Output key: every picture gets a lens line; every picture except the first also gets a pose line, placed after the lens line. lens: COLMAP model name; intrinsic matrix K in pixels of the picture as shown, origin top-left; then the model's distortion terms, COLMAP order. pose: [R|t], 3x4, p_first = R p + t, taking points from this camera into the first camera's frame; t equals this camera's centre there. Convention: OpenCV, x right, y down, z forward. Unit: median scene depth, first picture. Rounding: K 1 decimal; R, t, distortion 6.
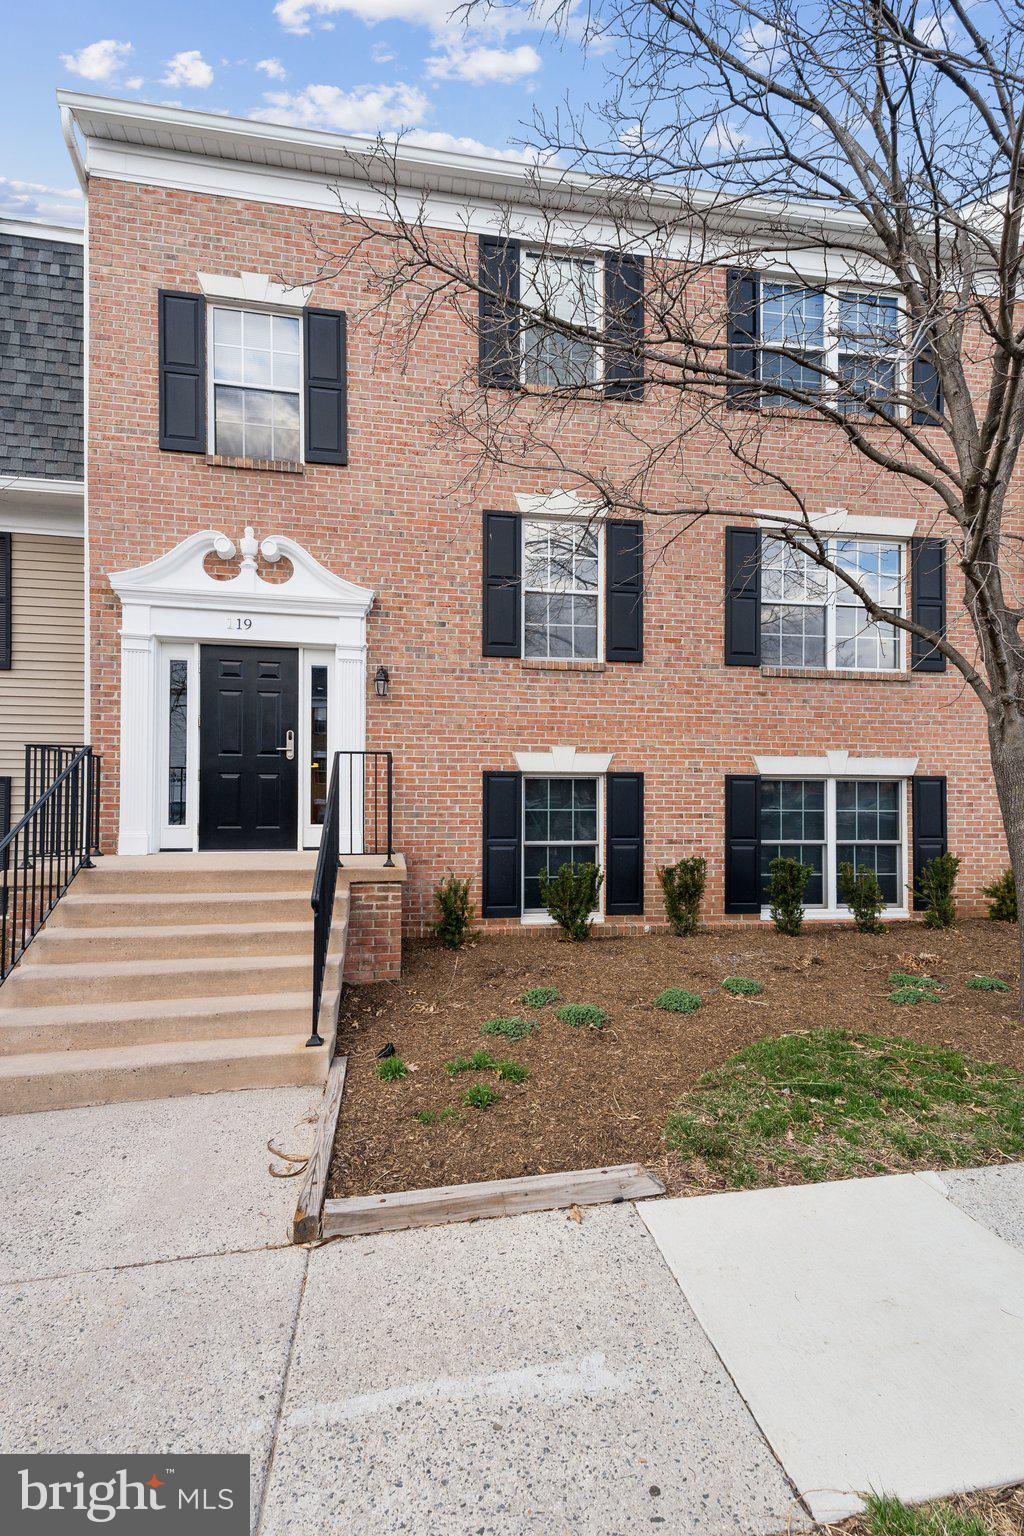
lens RADIAL K [[681.4, 0, 519.6], [0, 681.4, 797.3], [0, 0, 1]] dist [0.037328, -0.000311]
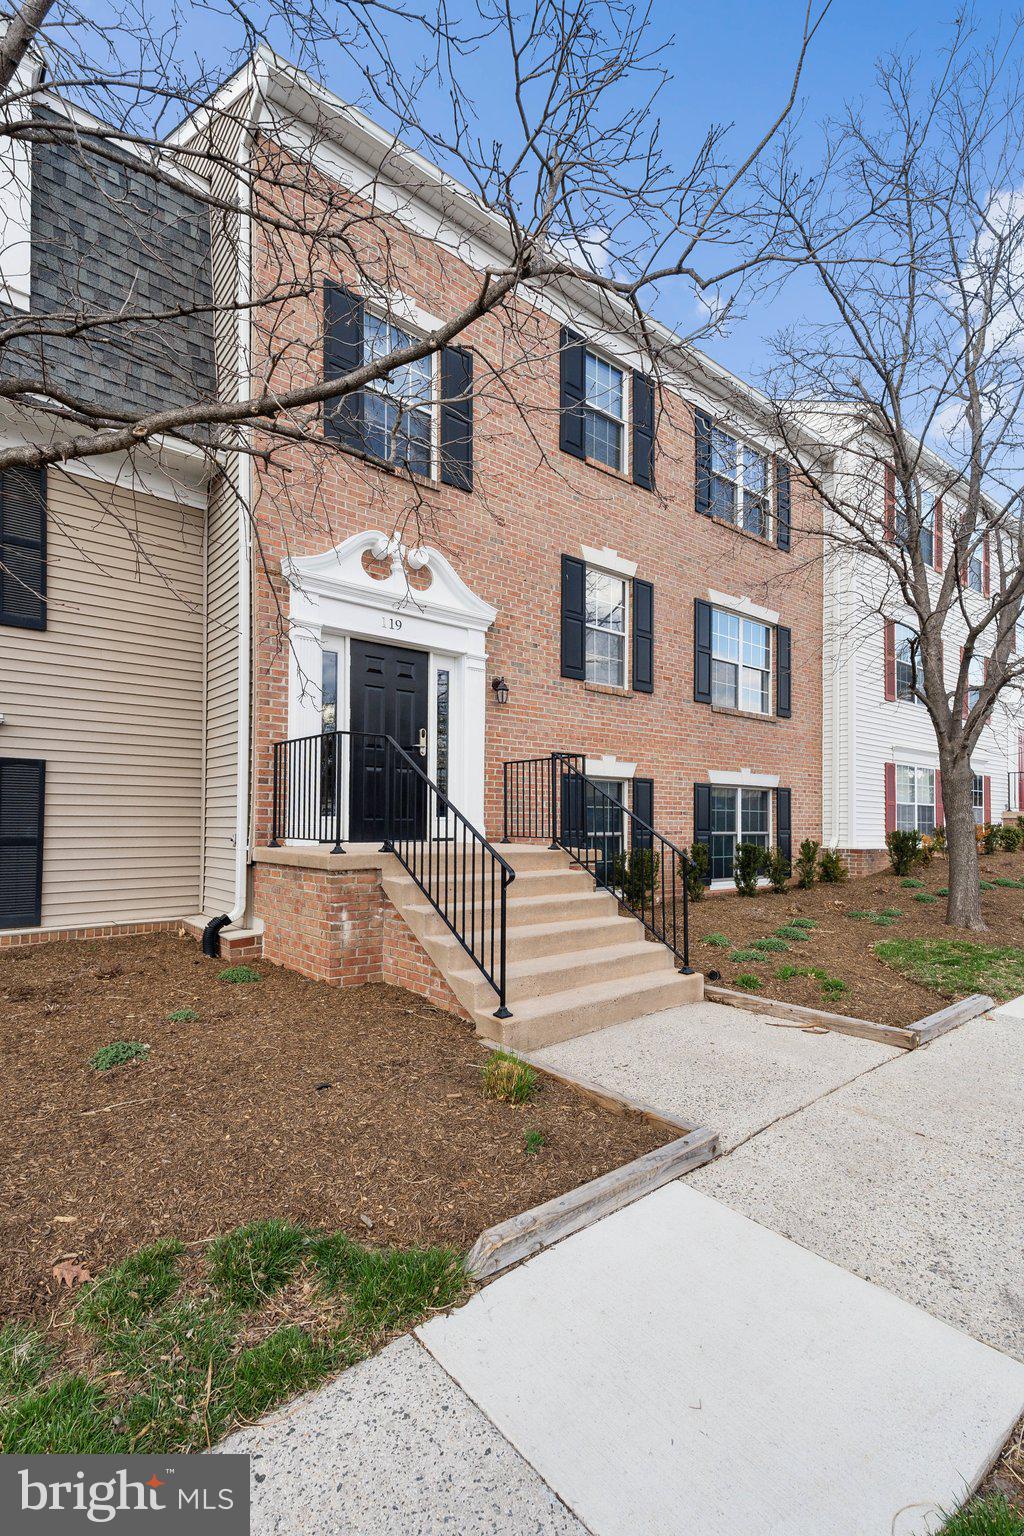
lens RADIAL K [[682.6, 0, 485.5], [0, 682.6, 818.1], [0, 0, 1]] dist [-0.000927, -0.001161]
pose [[0.879873, 0.004714, 0.475185, -0.742154], [-0.009778, 0.999919, 0.008185, 0.031464], [-0.475108, -0.011848, 0.879848, 0.017301]]
